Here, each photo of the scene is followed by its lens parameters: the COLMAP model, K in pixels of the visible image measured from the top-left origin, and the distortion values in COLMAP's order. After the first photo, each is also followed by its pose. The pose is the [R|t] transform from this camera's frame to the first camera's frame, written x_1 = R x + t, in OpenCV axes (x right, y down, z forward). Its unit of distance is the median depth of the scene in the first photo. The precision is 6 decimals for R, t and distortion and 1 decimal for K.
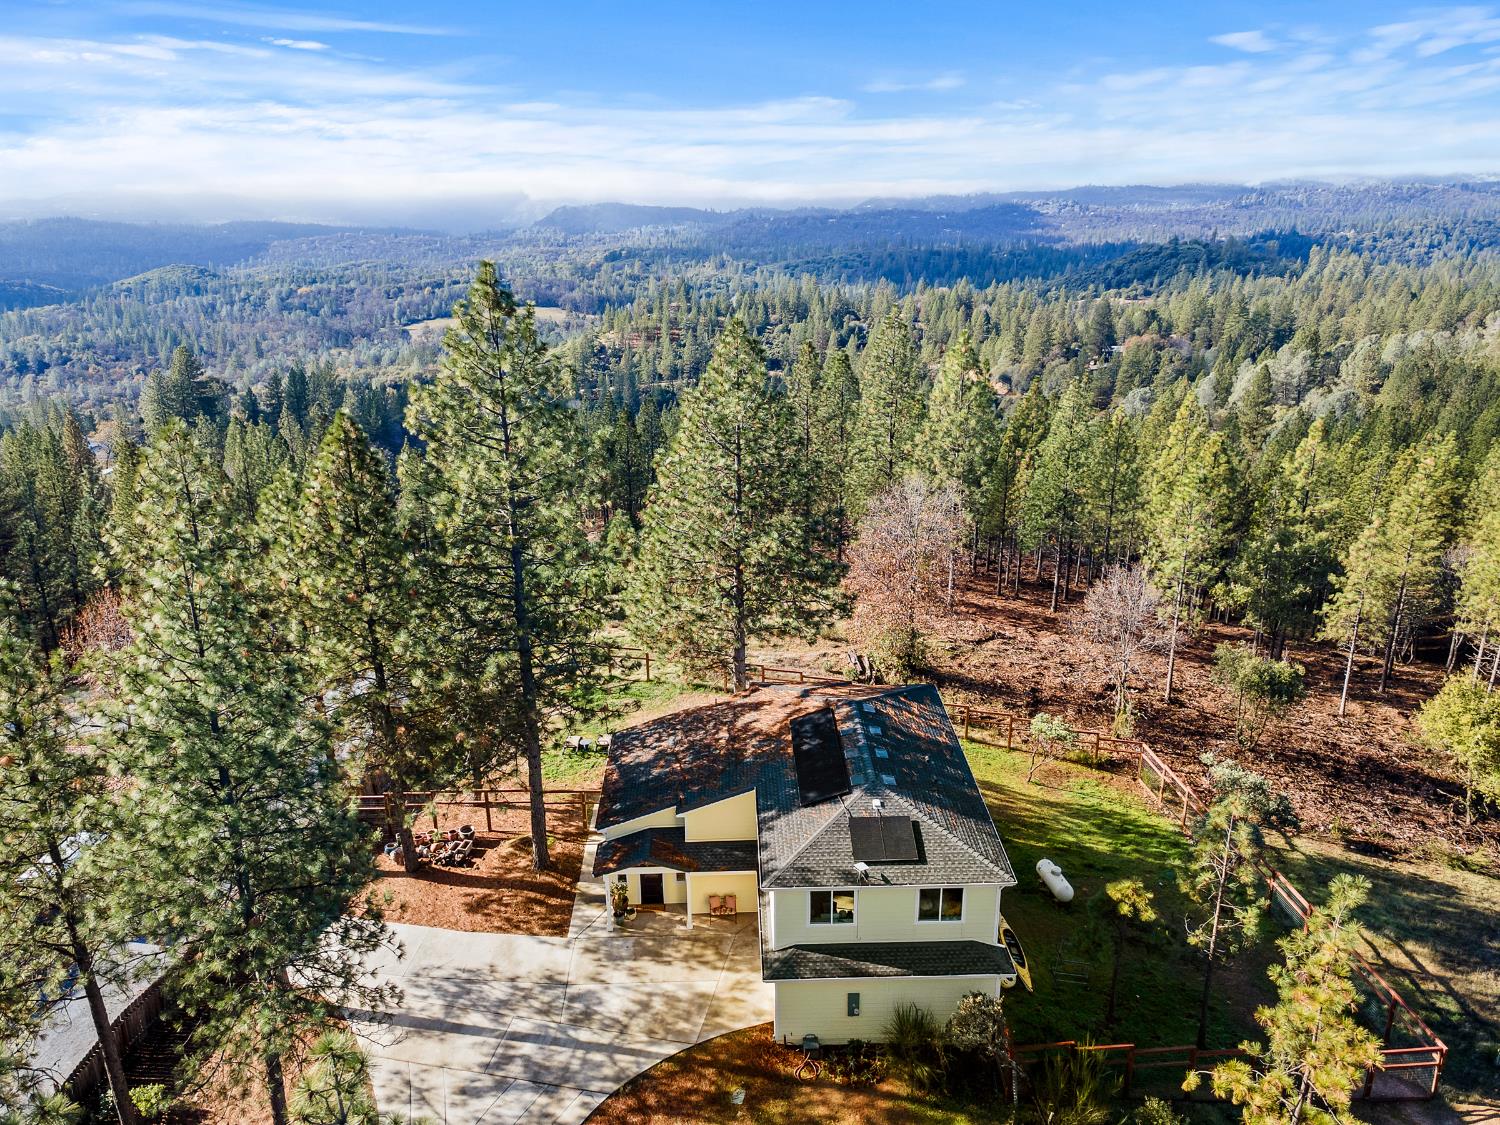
lens RADIAL K [[1024.3, 0, 750.0], [0, 1024.3, 562.5], [0, 0, 1]] dist [0.039132, -0.005350]
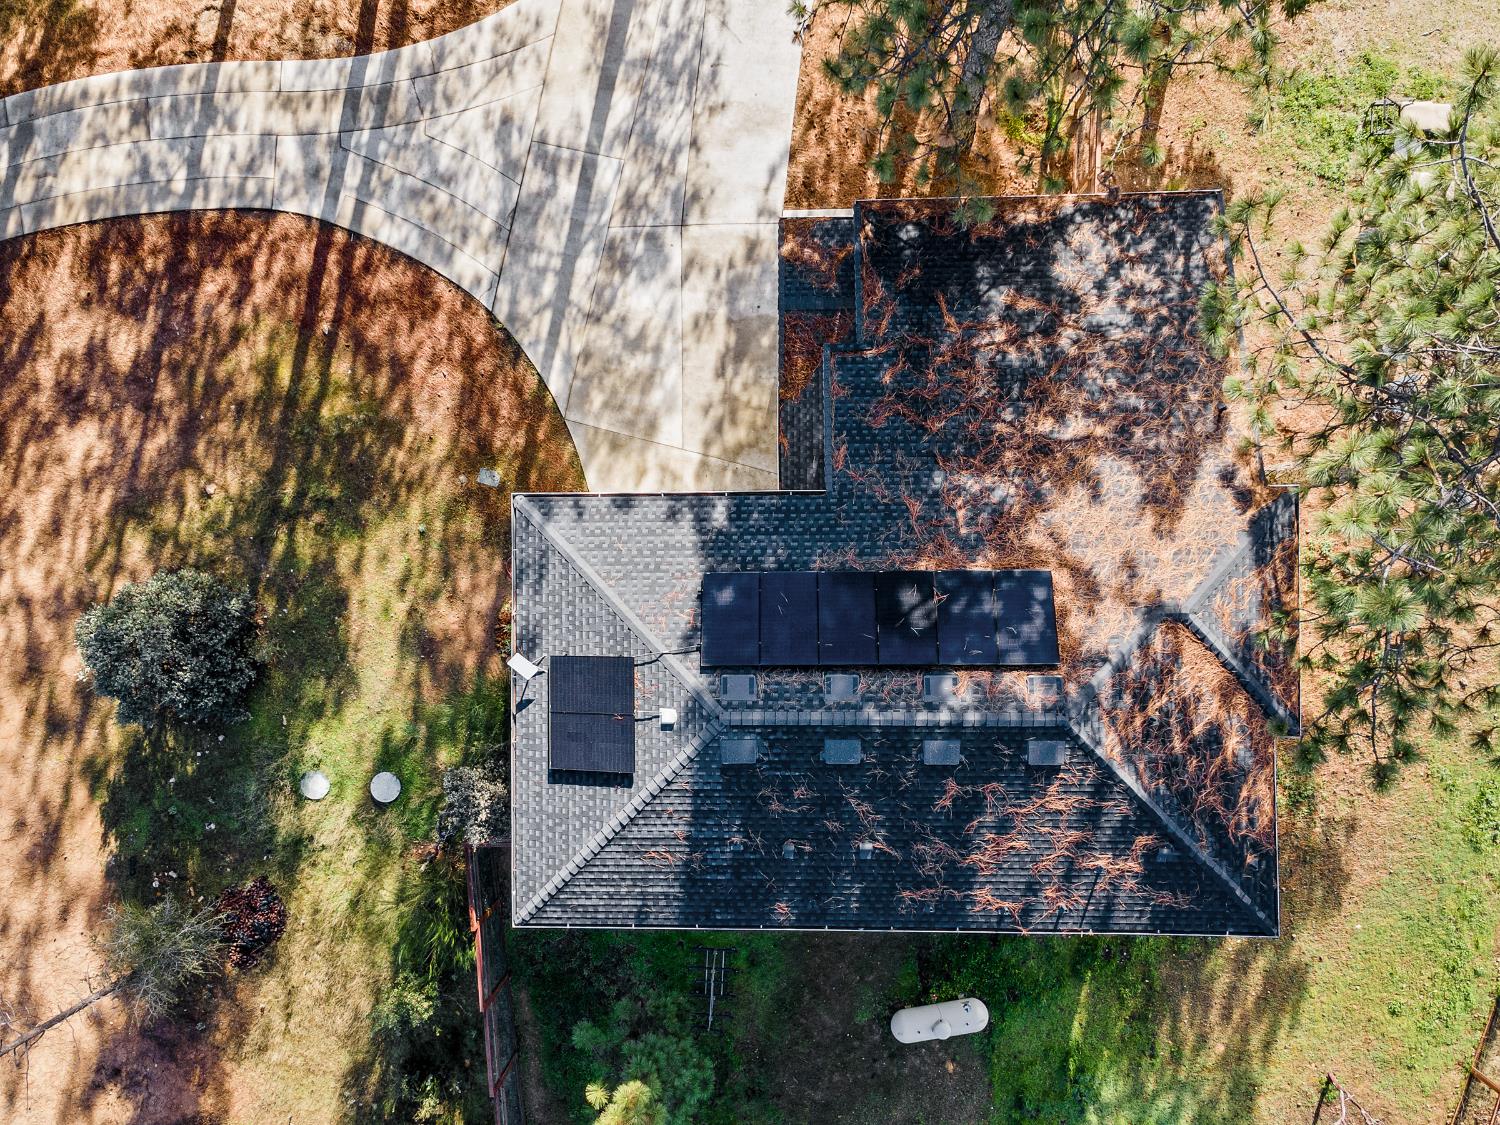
lens RADIAL K [[1045.9, 0, 784.8], [0, 1045.9, 581.9], [0, 0, 1]] dist [0.004526, 0.000230]
pose [[-0.020614, 0.999525, 0.022915, 0.042663], [-0.319449, -0.028303, 0.947181, -0.289457], [0.947379, 0.012205, 0.319881, 0.900738]]
